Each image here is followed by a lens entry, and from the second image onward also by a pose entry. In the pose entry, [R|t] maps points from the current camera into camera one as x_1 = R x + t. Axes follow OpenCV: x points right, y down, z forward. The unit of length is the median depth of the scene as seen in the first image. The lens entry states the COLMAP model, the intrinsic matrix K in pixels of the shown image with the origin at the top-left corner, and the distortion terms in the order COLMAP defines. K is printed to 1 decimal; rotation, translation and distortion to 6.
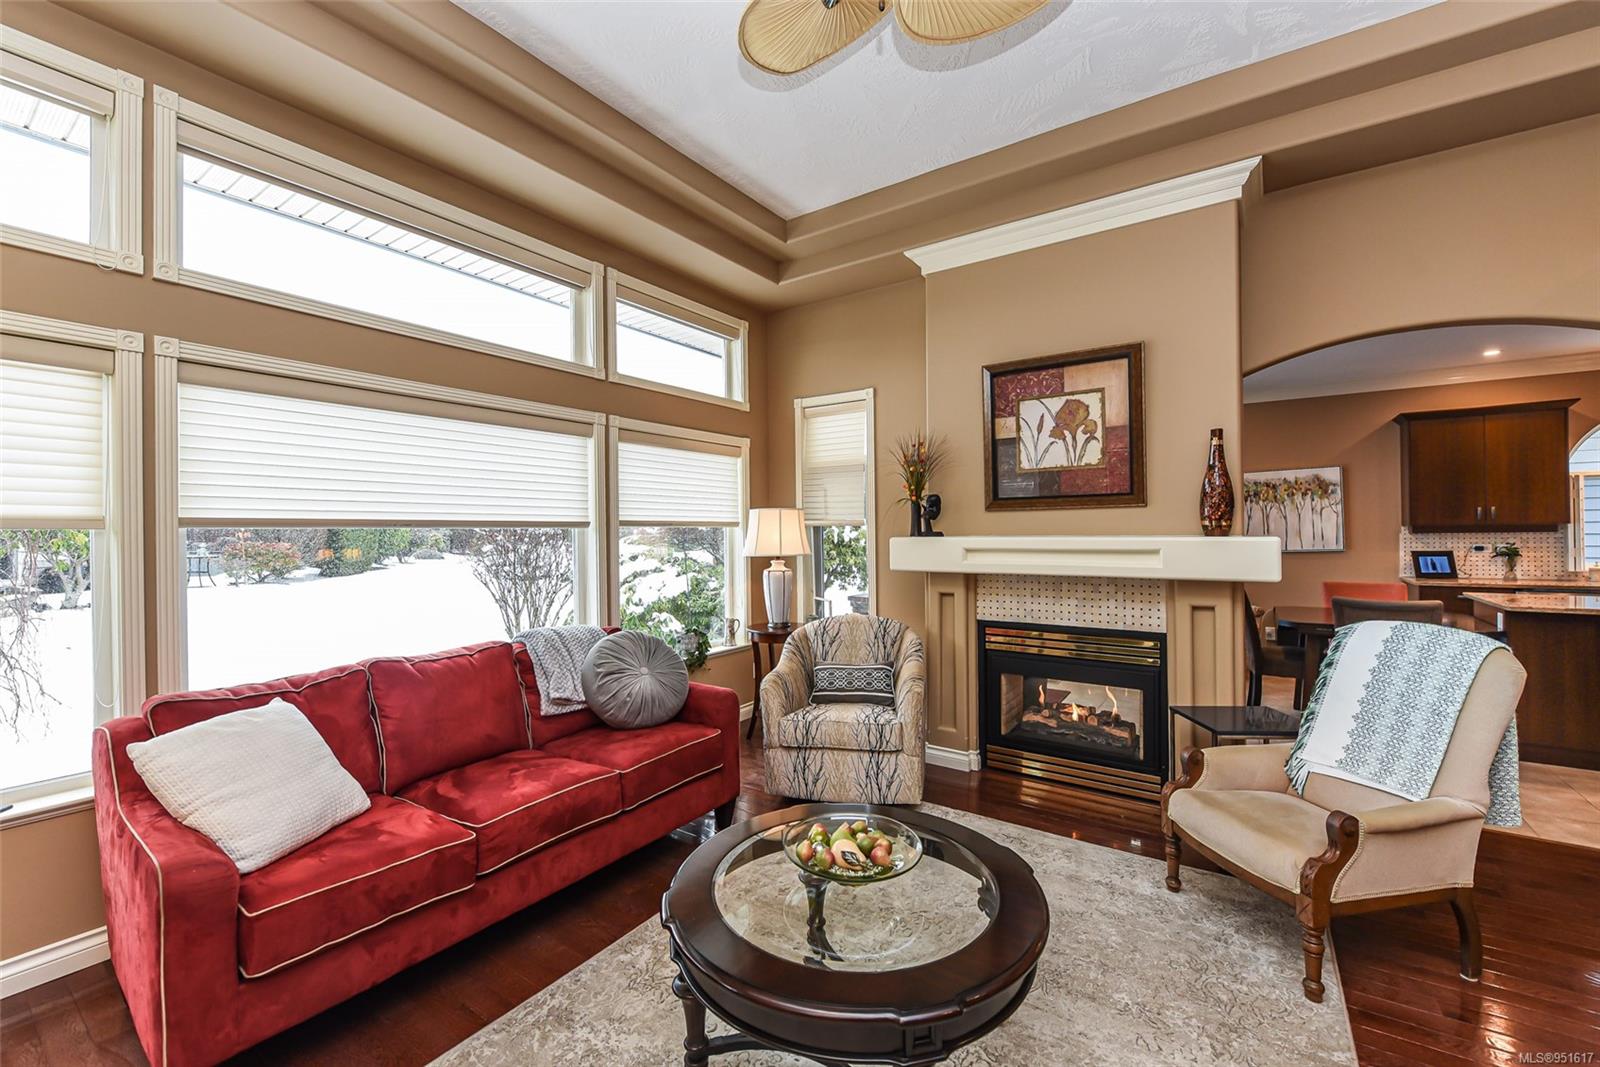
lens RADIAL K [[649.2, 0, 798.5], [0, 649.2, 533.4], [0, 0, 1]] dist [-0.003600, -0.002434]
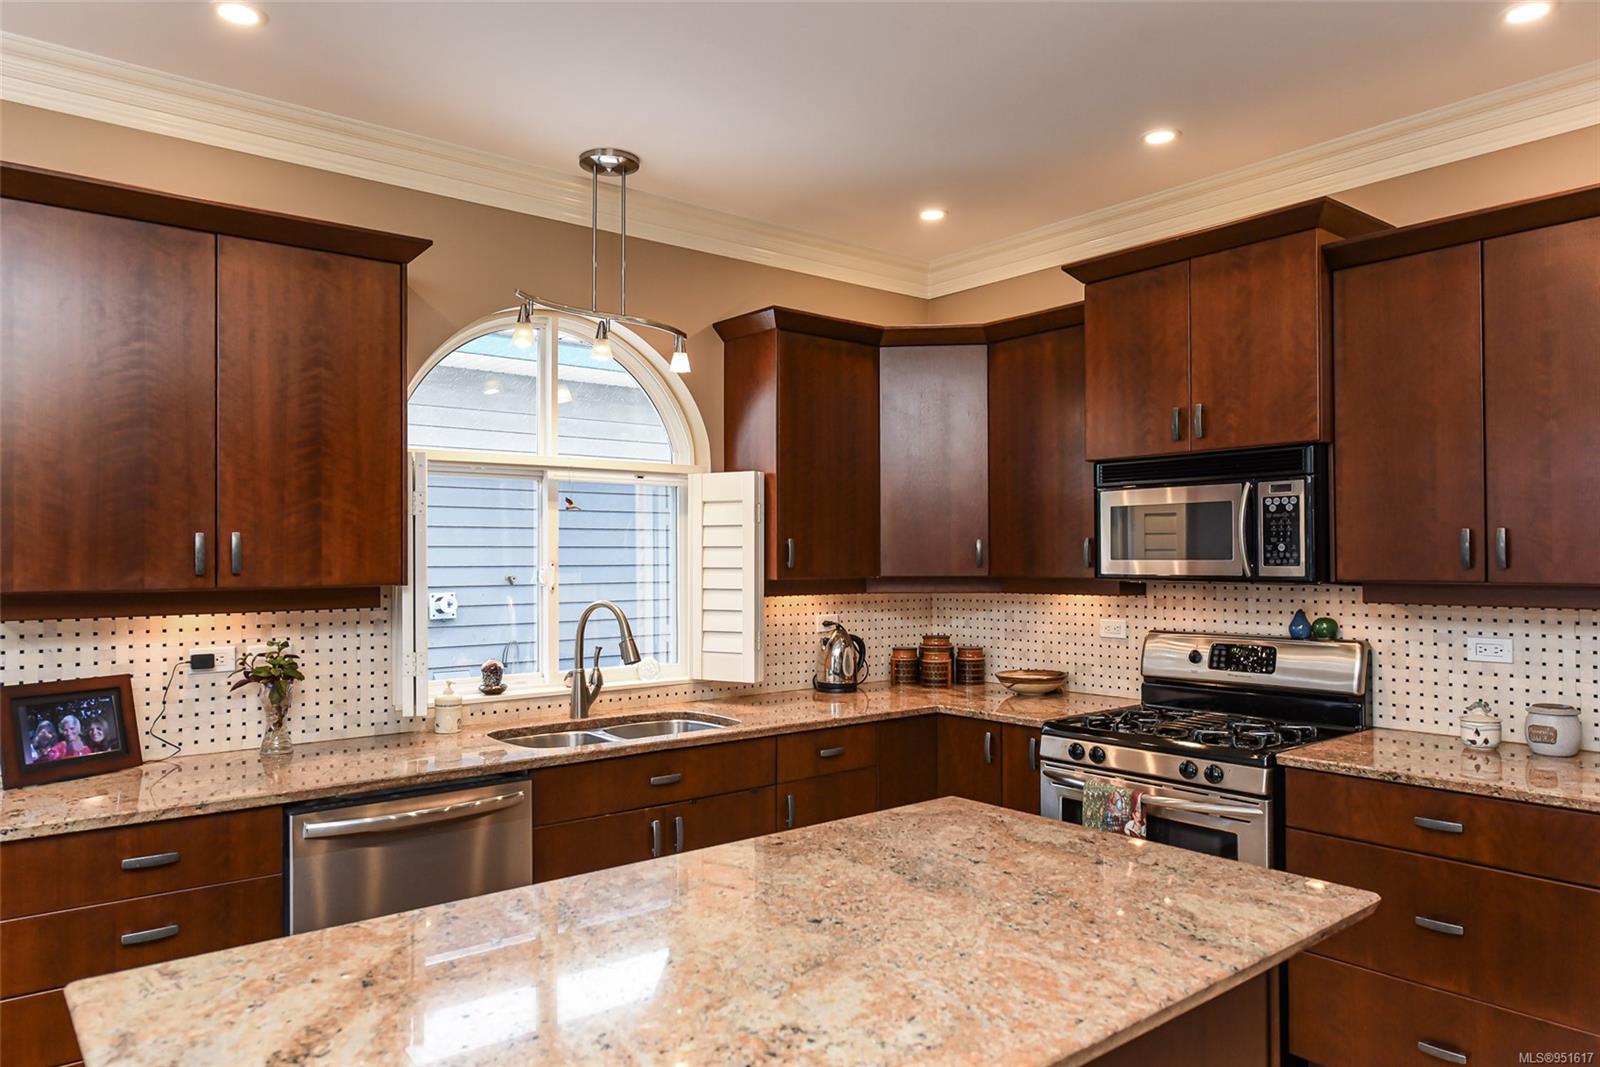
lens RADIAL K [[1042.3, 0, 802.0], [0, 1042.3, 541.3], [0, 0, 1]] dist [0.003076, -0.005989]
pose [[0.274081, 0.027947, 0.961300, 0.638789], [0.003841, 0.999538, -0.030154, -0.019694], [-0.961699, 0.011957, 0.273847, 0.572072]]
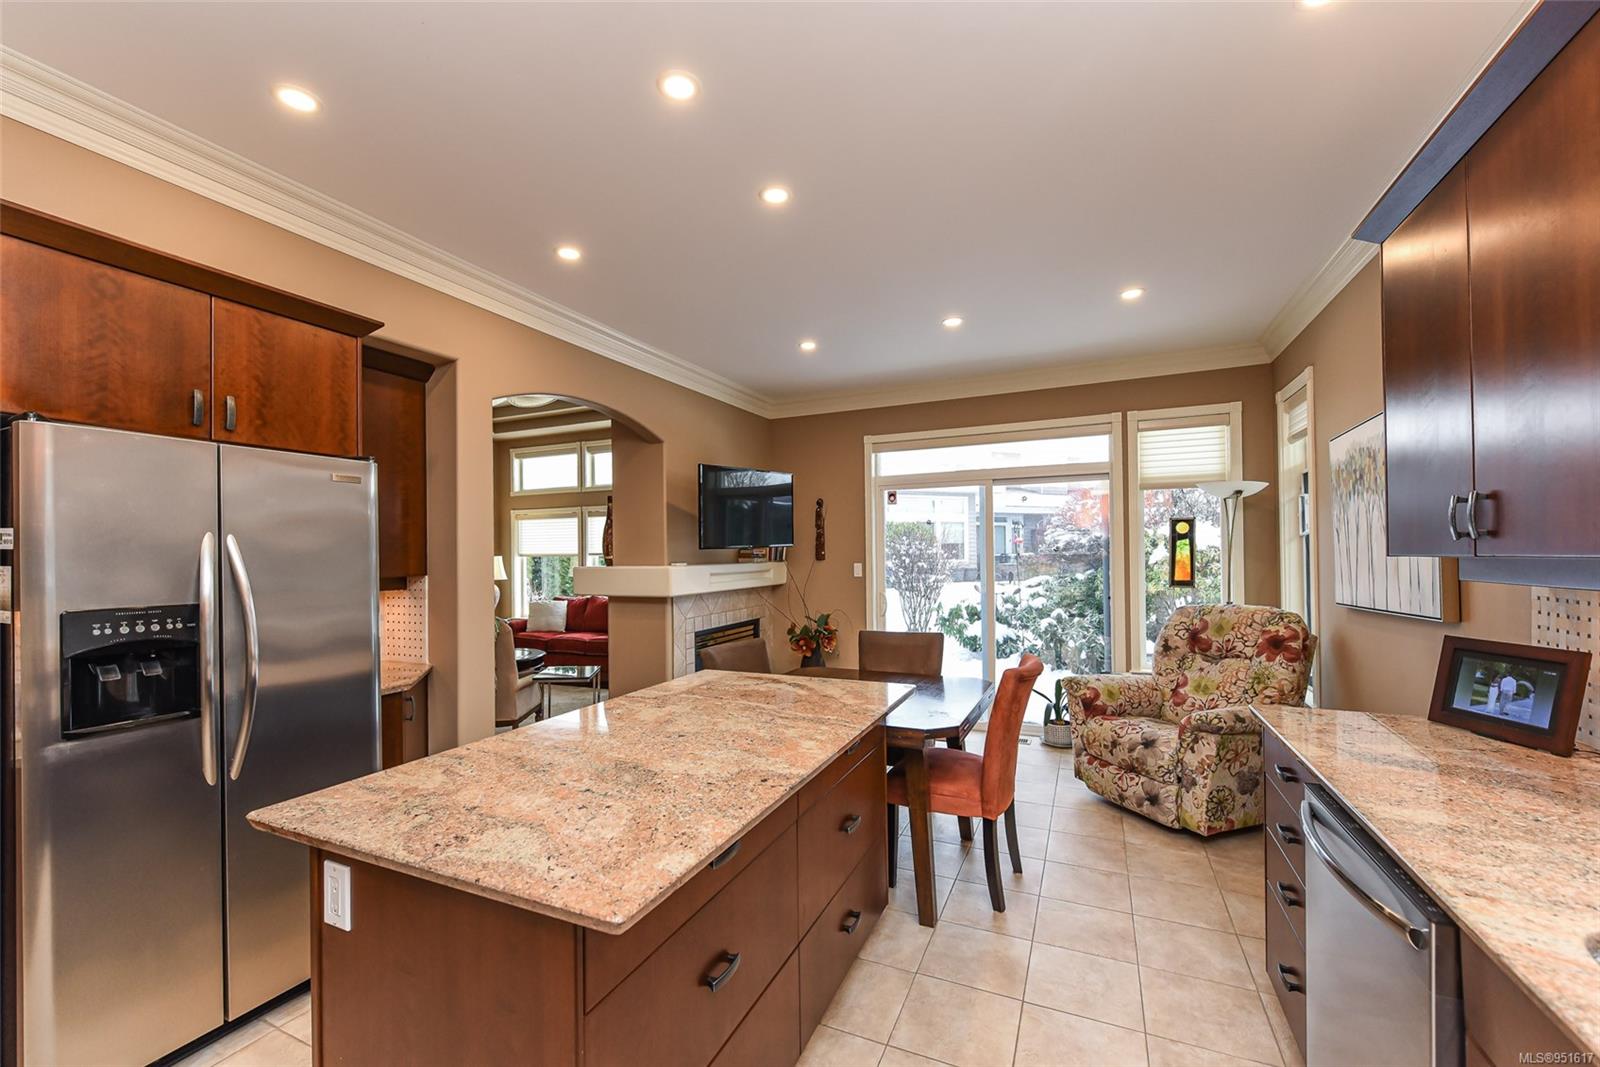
lens RADIAL K [[649.2, 0, 804.3], [0, 649.2, 540.2], [0, 0, 1]] dist [-0.003600, -0.002434]
pose [[0.184953, -0.009852, -0.982698, 1.230629], [0.007026, 0.999937, -0.008702, -0.019726], [0.982722, -0.005295, 0.185010, 0.646233]]
